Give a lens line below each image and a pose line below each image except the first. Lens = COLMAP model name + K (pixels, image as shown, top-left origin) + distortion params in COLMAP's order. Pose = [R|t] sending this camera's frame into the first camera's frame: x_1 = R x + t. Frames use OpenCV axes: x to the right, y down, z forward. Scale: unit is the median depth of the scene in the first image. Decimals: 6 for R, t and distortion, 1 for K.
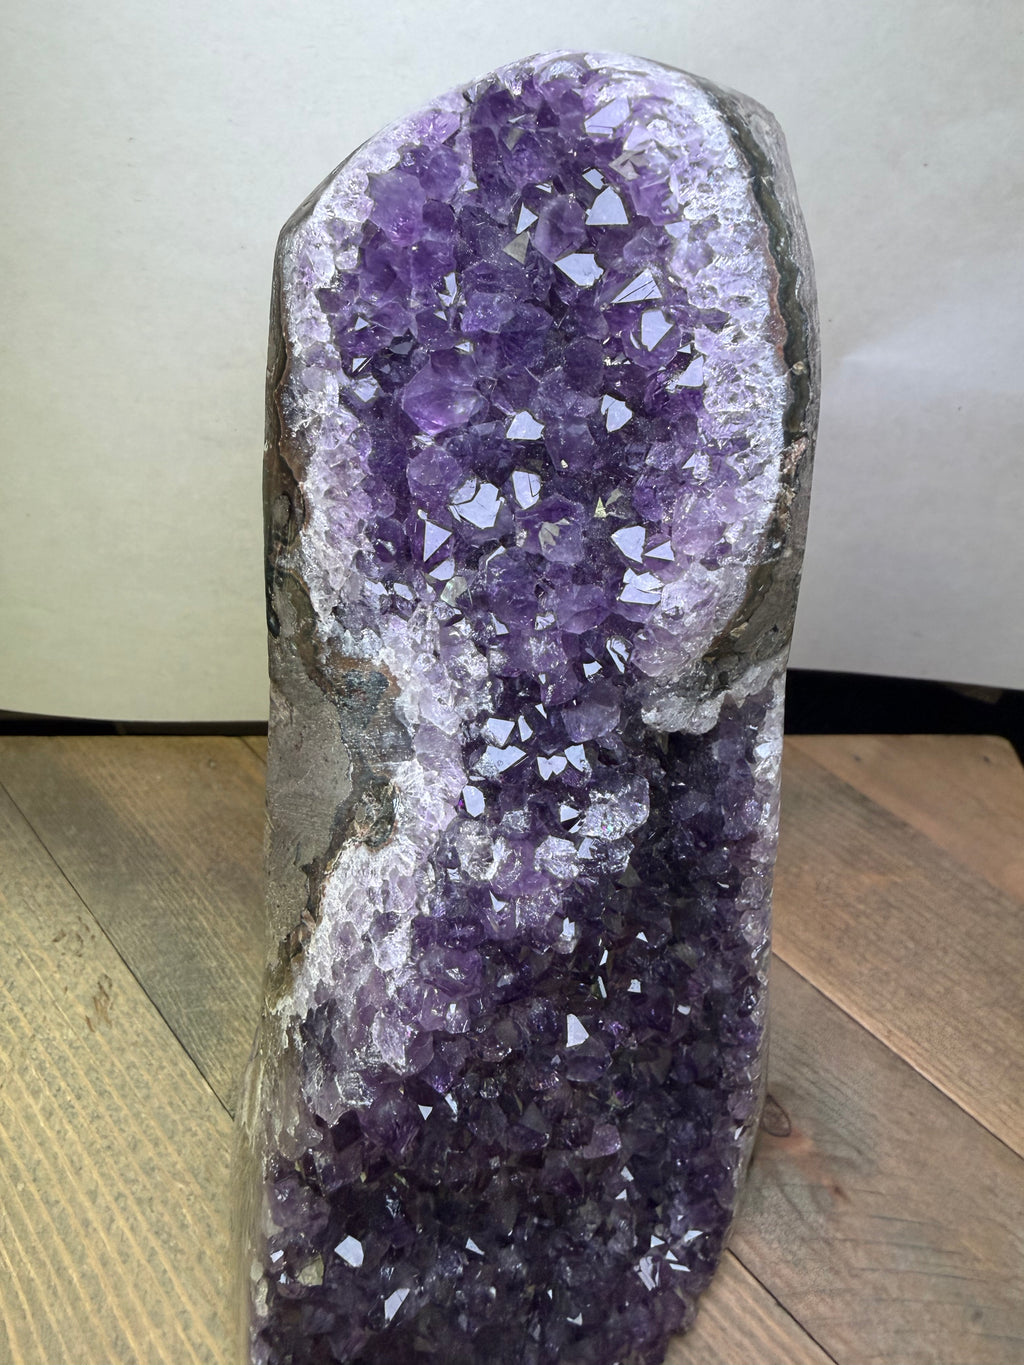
lens RADIAL K [[1005.7, 0, 513.2], [0, 1005.7, 580.8], [0, 0, 1]] dist [0.001536, 0.007325]
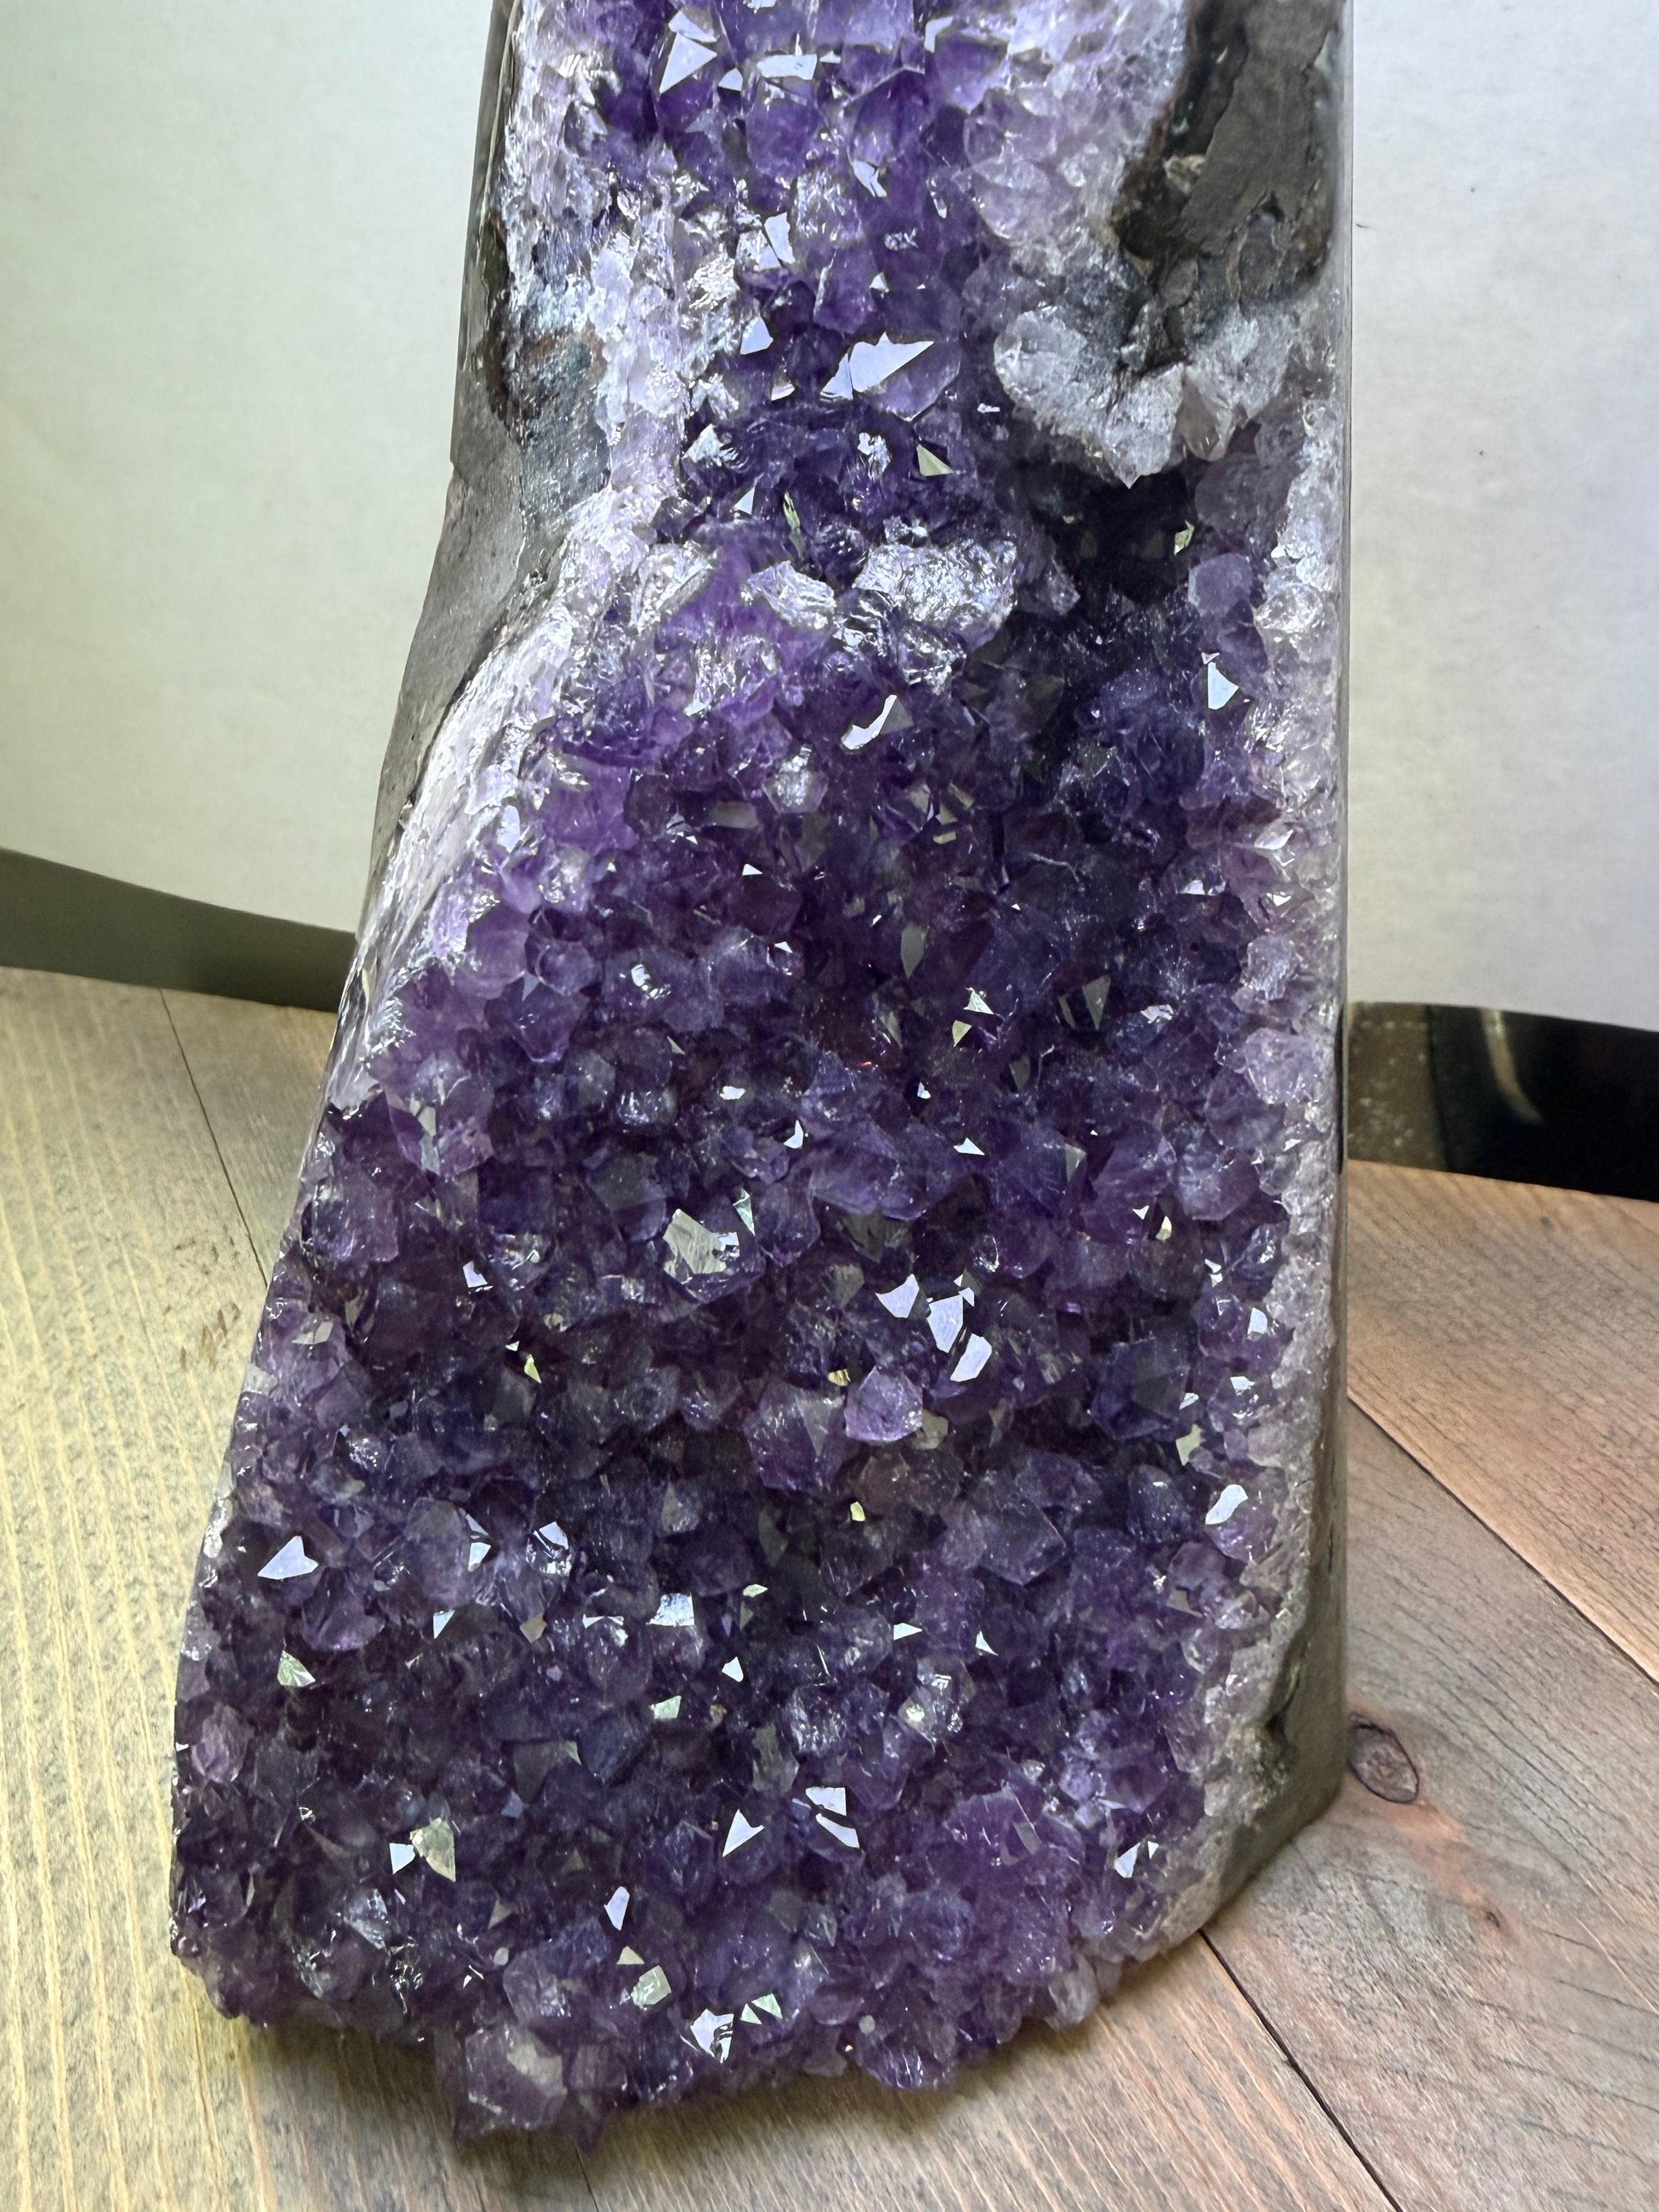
lens RADIAL K [[1857.6, 0, 818.3], [0, 1857.6, 1061.3], [0, 0, 1]] dist [-0.014002, -0.006556]
pose [[0.950405, 0.126544, -0.284107, 0.347712], [-0.168468, 0.977328, -0.128254, 0.607609], [0.261436, 0.169756, 0.950176, 0.112874]]
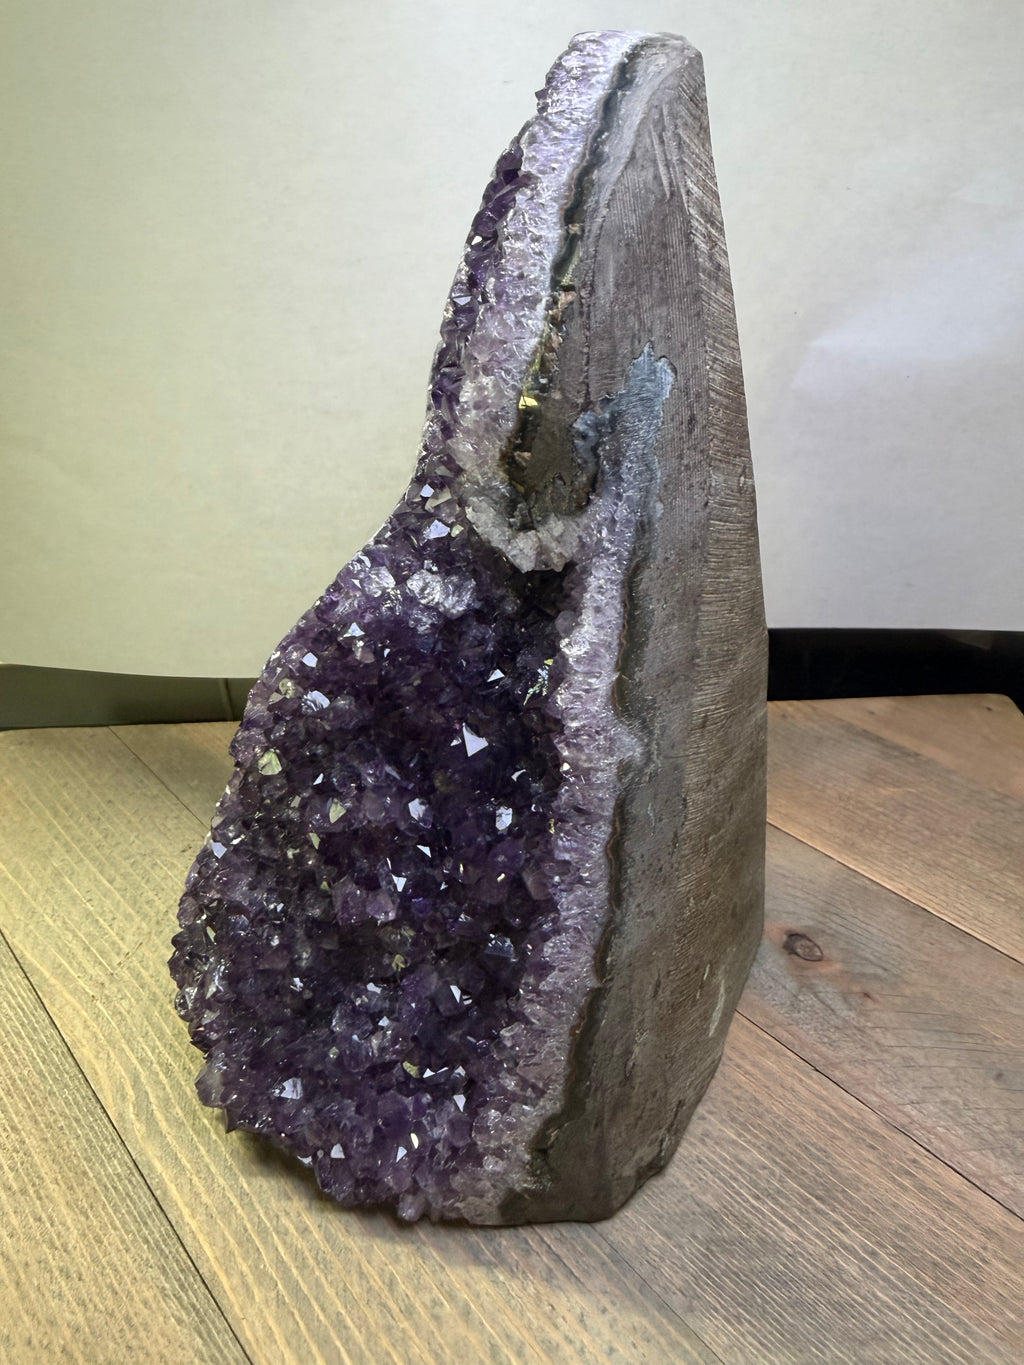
lens RADIAL K [[1005.7, 0, 513.2], [0, 1005.7, 580.8], [0, 0, 1]] dist [0.001536, 0.007325]
pose [[0.538427, 0.344514, -0.769030, 1.111241], [-0.506388, 0.861730, 0.031501, 0.134937], [0.673549, 0.372466, 0.638436, 0.258853]]
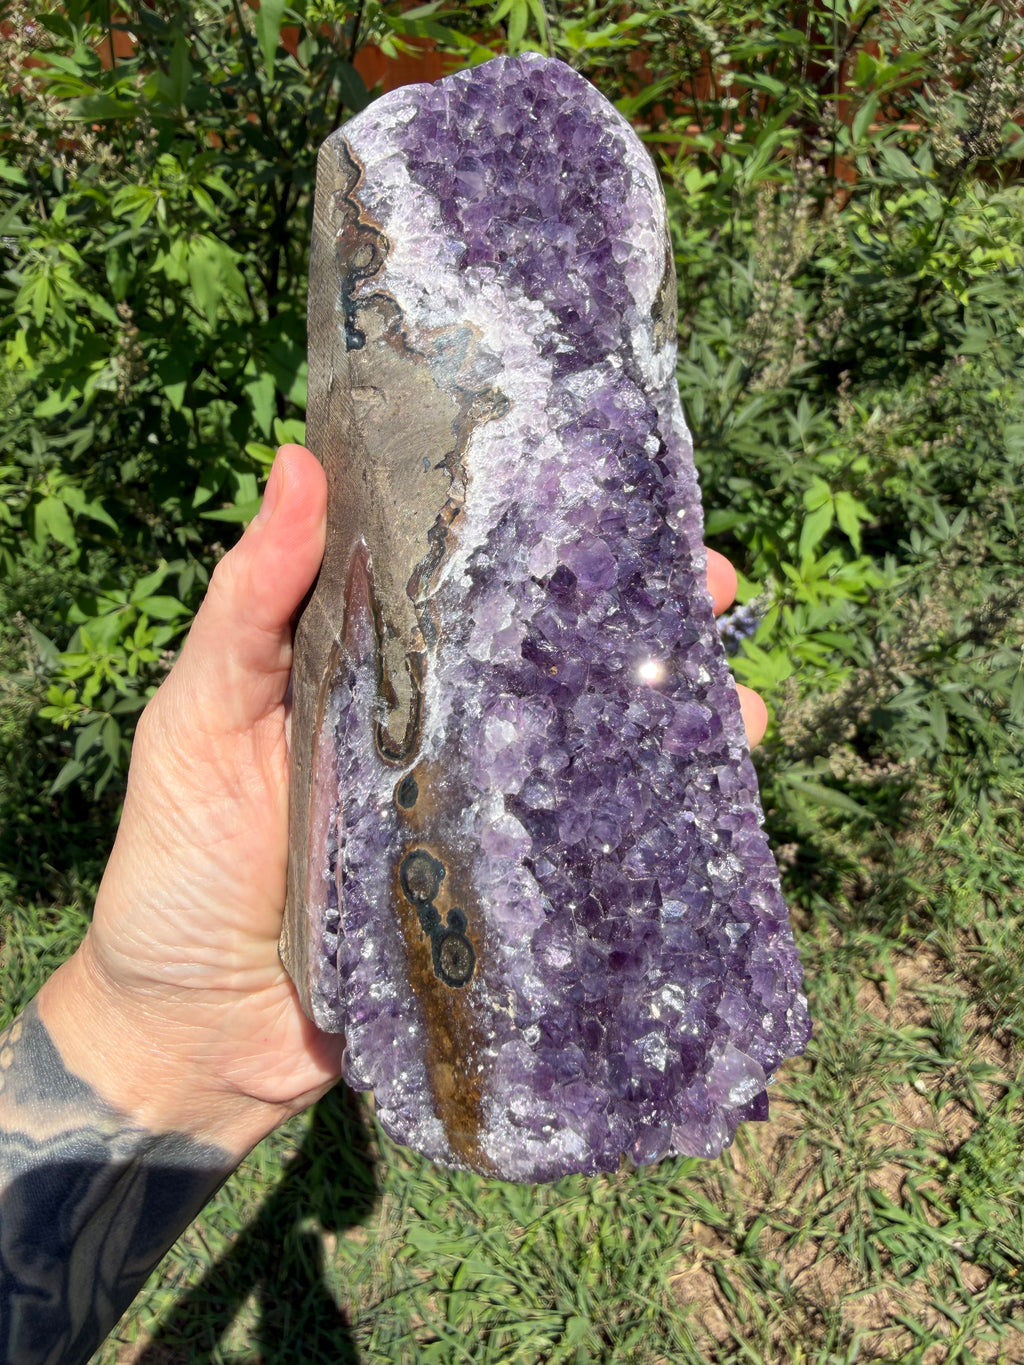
lens RADIAL K [[1005.7, 0, 513.2], [0, 1005.7, 580.8], [0, 0, 1]] dist [0.001536, 0.007325]
pose [[0.835998, -0.002955, 0.548725, -0.873376], [0.348160, 0.775785, -0.526254, 1.163679], [-0.424137, 0.630991, 0.649583, 0.274187]]
